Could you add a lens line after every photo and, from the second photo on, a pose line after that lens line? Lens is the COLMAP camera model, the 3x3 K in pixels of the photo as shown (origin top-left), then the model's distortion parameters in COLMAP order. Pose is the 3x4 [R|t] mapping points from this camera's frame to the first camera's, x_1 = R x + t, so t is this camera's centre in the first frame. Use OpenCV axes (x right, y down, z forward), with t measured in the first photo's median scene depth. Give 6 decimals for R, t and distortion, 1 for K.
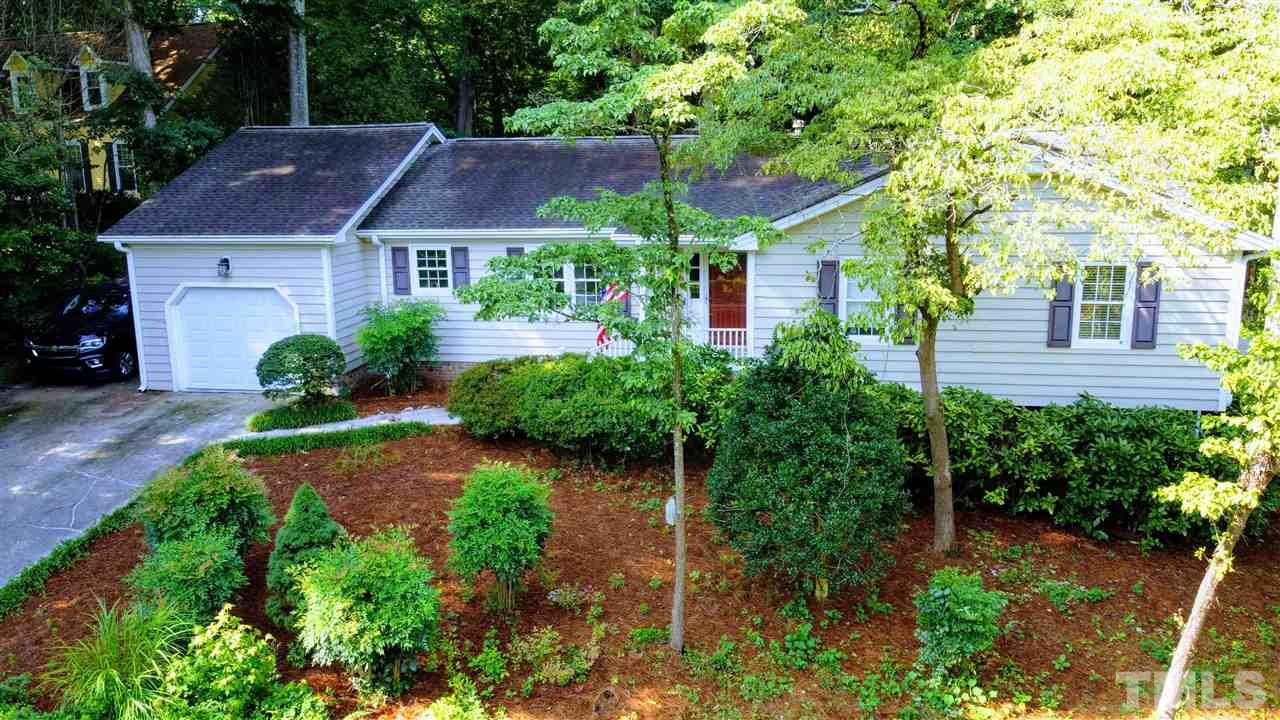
lens RADIAL K [[965.0, 0, 635.1], [0, 965.0, 357.9], [0, 0, 1]] dist [-0.012846, 0.004263]
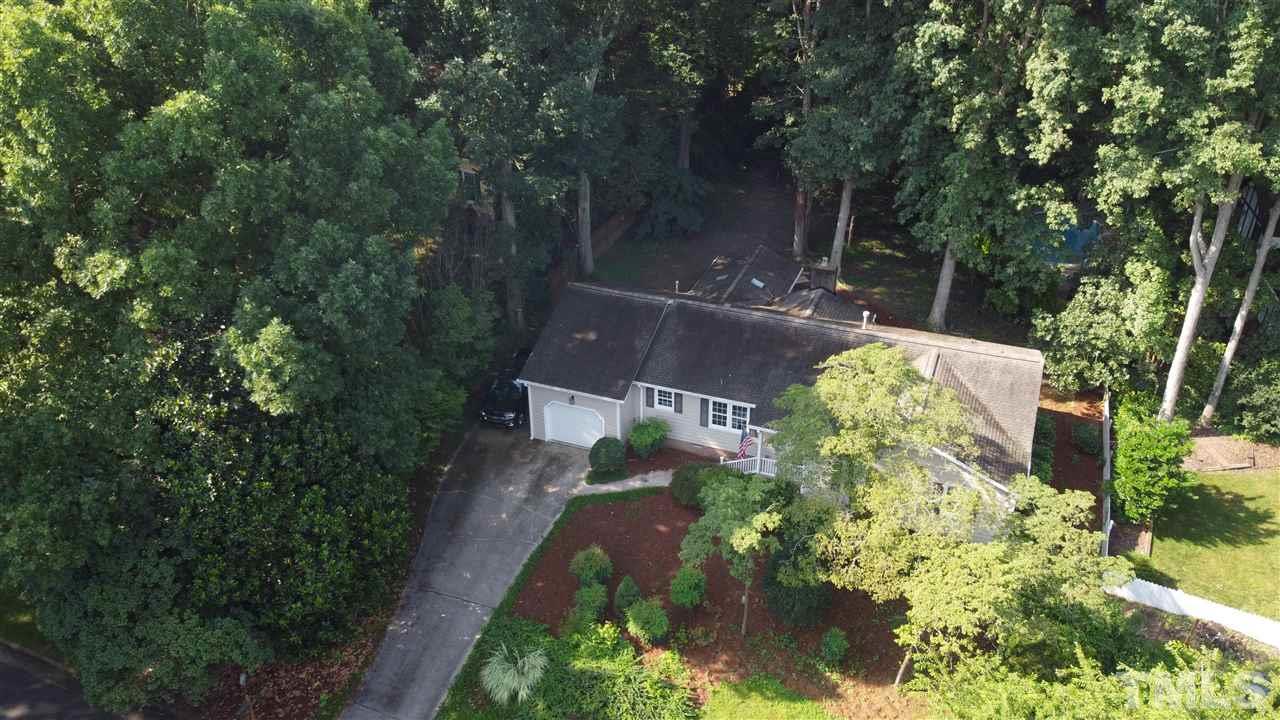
lens RADIAL K [[965.0, 0, 642.1], [0, 965.0, 359.3], [0, 0, 1]] dist [-0.012846, 0.004263]
pose [[0.978338, 0.102762, -0.179705, 0.108714], [-0.038551, 0.943345, 0.329566, -0.870134], [0.203391, -0.315499, 0.926872, -0.927456]]
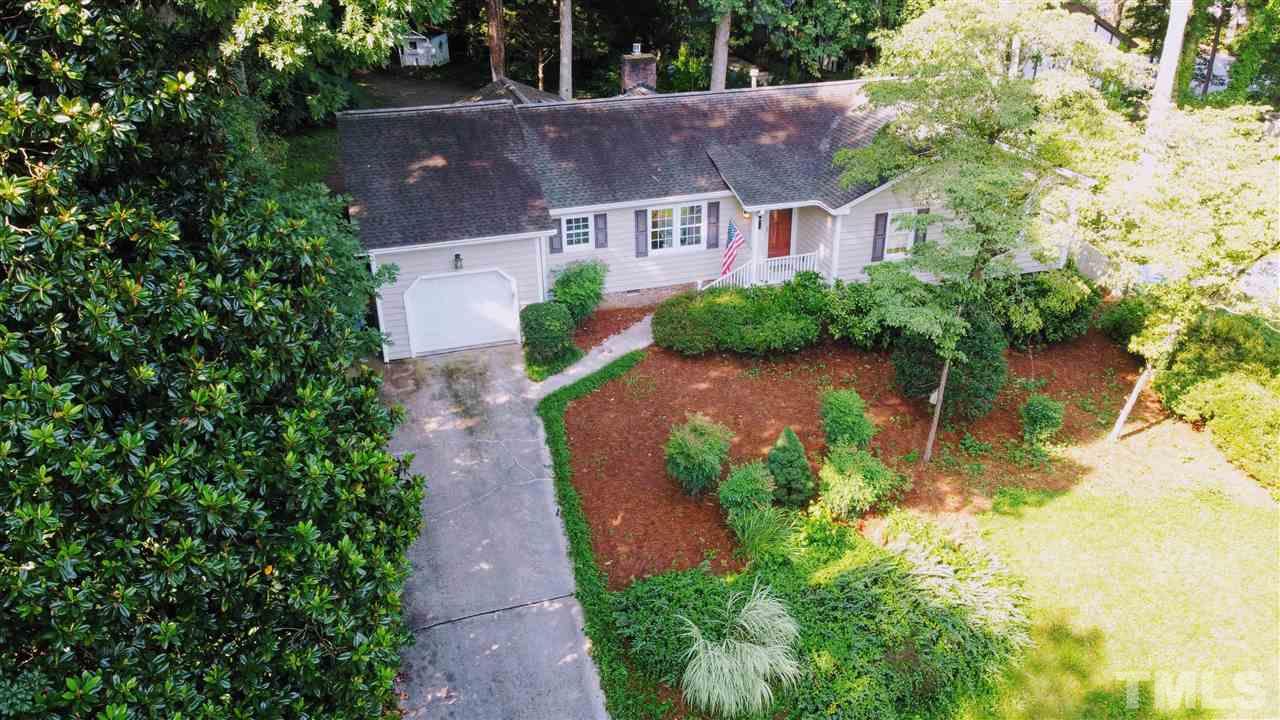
lens RADIAL K [[965.0, 0, 644.6], [0, 965.0, 361.6], [0, 0, 1]] dist [-0.012846, 0.004263]
pose [[0.880975, -0.202709, 0.427542, -0.747999], [0.087424, 0.957760, 0.273958, -0.281858], [-0.465016, -0.203972, 0.861484, -0.237935]]
